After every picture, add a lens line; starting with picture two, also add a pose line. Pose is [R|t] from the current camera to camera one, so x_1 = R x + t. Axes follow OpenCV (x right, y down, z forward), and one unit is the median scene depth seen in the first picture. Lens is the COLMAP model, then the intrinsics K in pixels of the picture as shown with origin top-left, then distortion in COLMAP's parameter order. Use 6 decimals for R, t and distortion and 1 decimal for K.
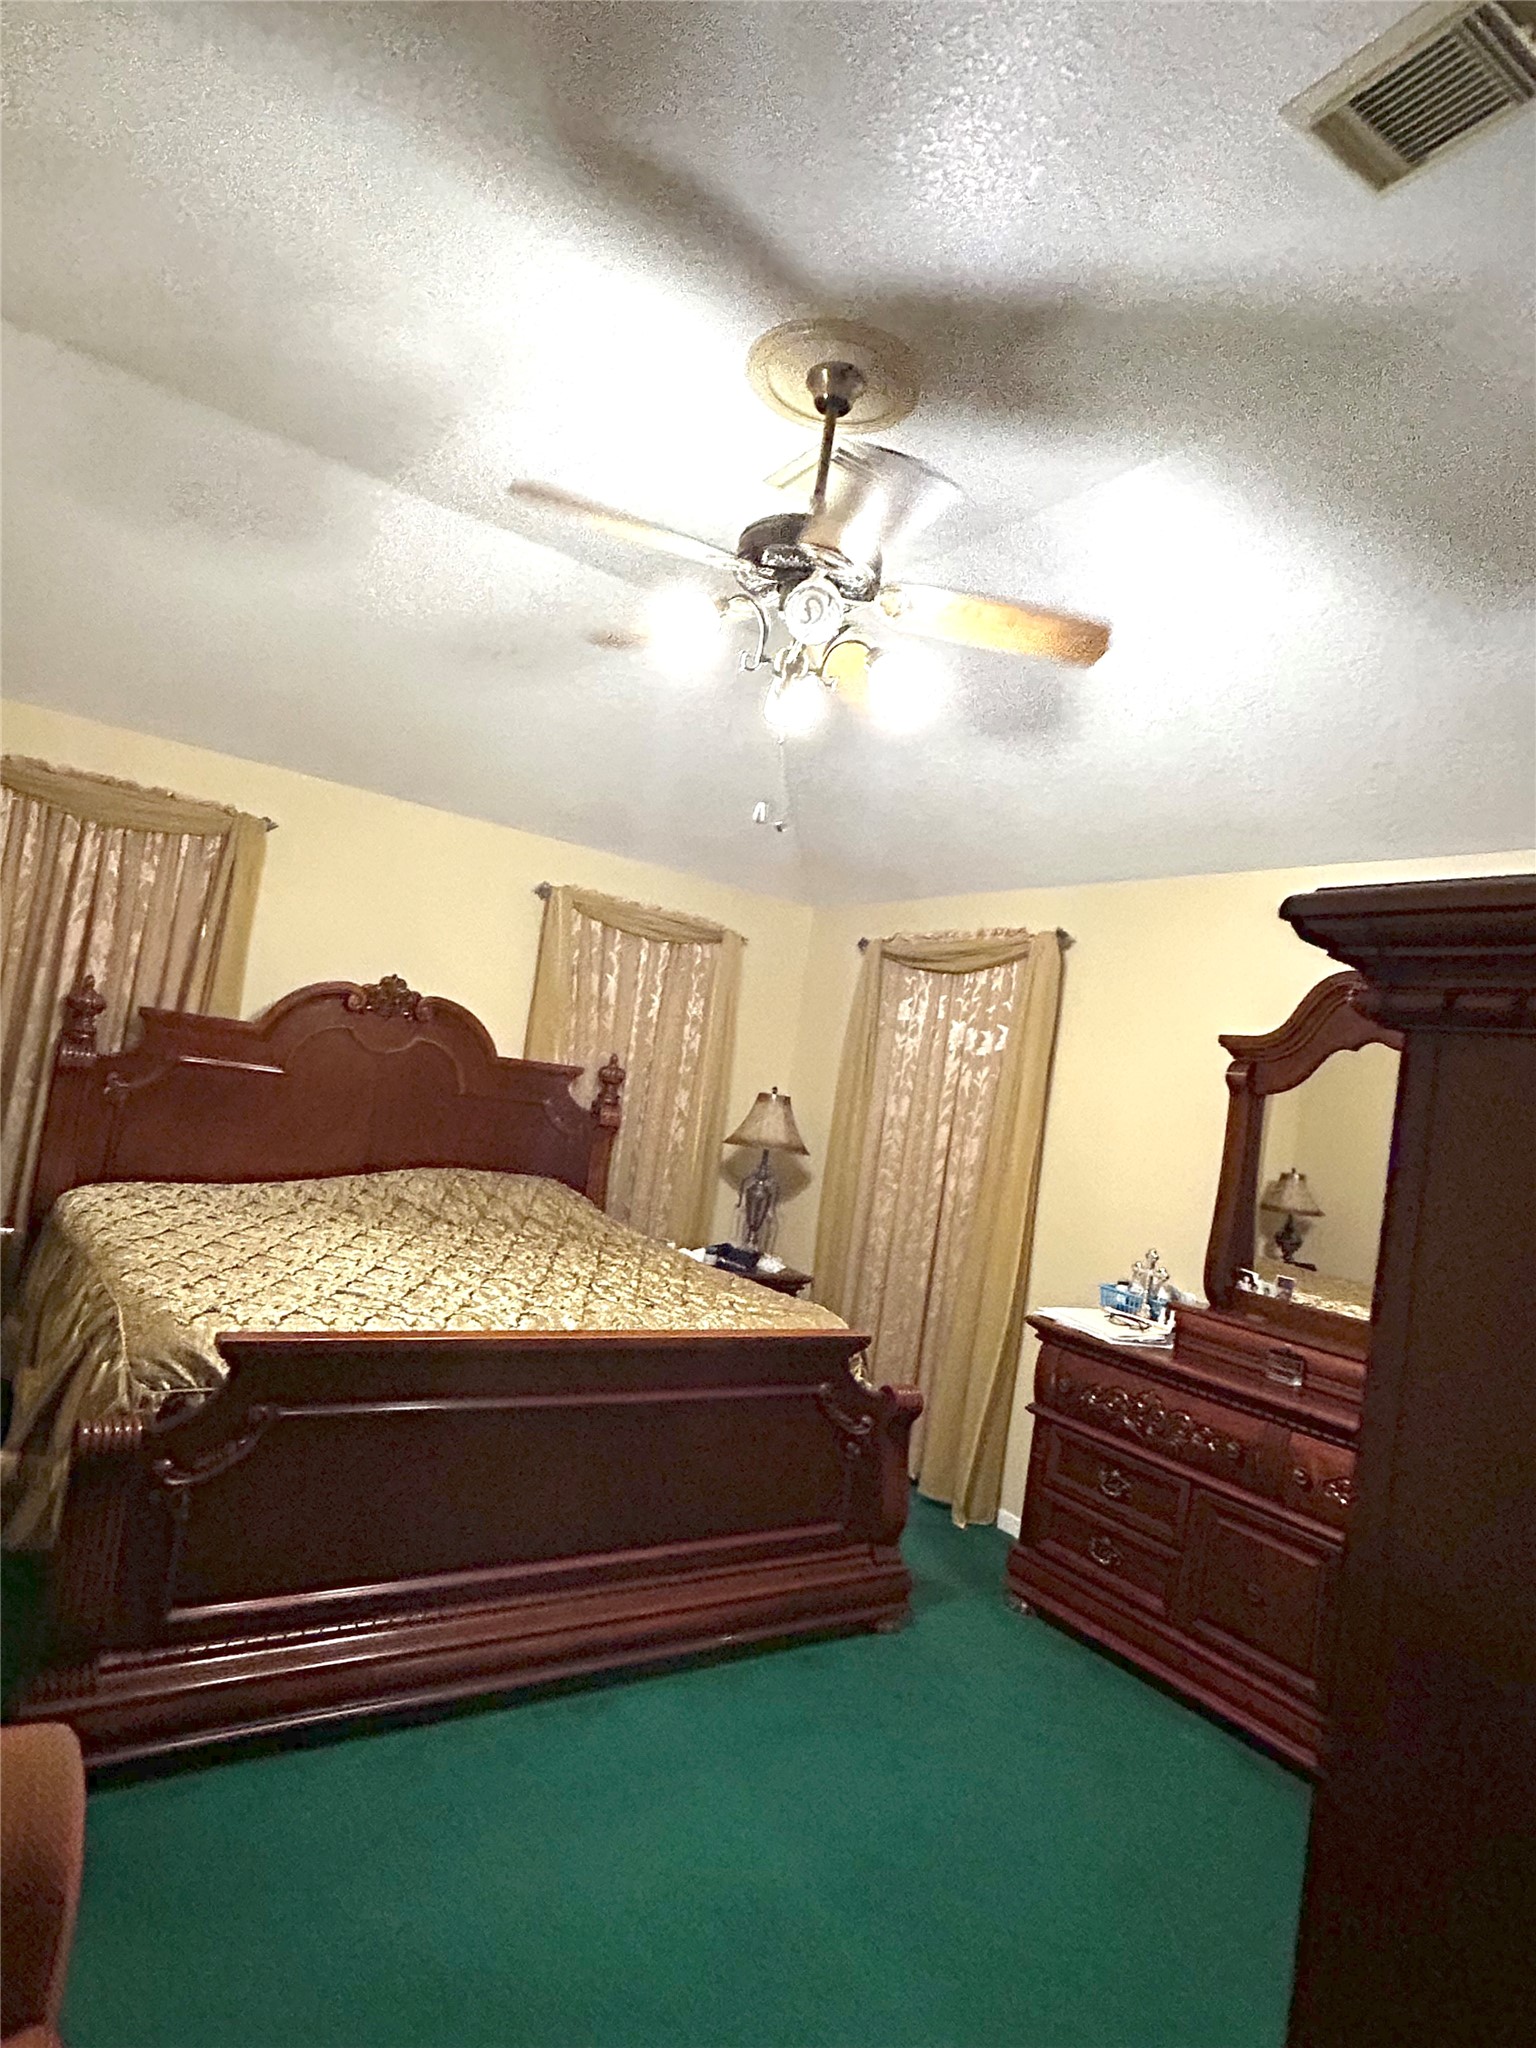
lens RADIAL K [[1138.8, 0, 779.4], [0, 1138.8, 1014.0], [0, 0, 1]] dist [-0.003634, -0.001052]
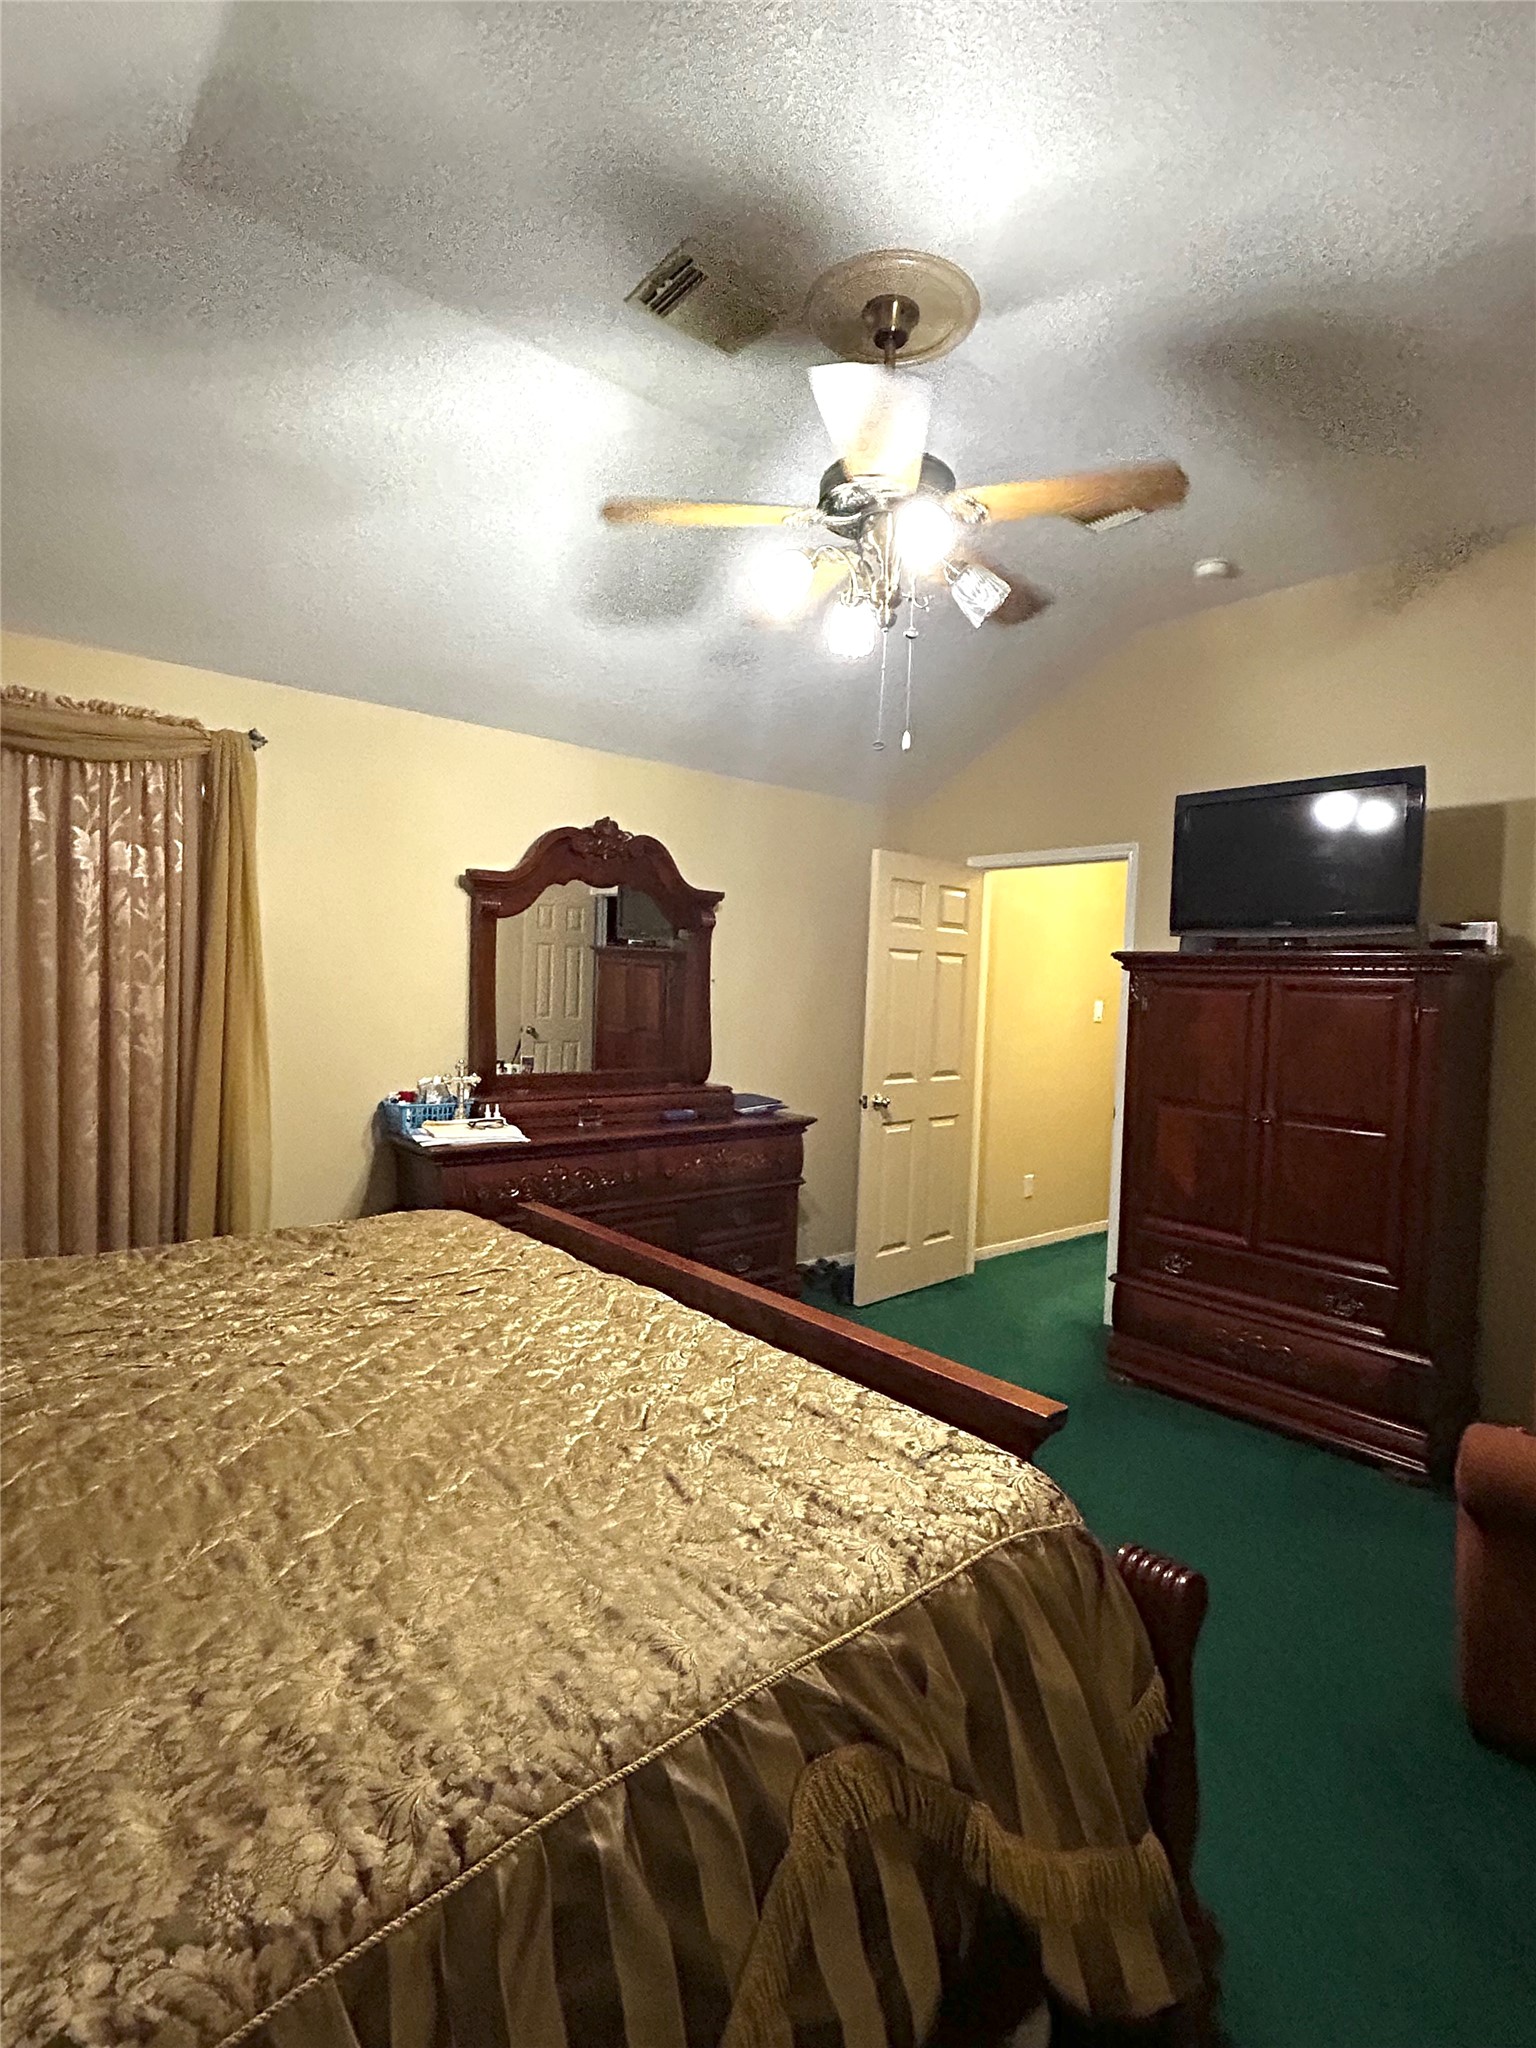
lens RADIAL K [[1027.4, 0, 768.0], [0, 1027.4, 1024.0], [0, 0, 1]] dist [-0.001463, -0.000103]
pose [[-0.101754, -0.184567, 0.977538, -0.722347], [-0.109248, 0.978769, 0.173427, -0.043725], [-0.988793, -0.089147, -0.119757, 0.831842]]
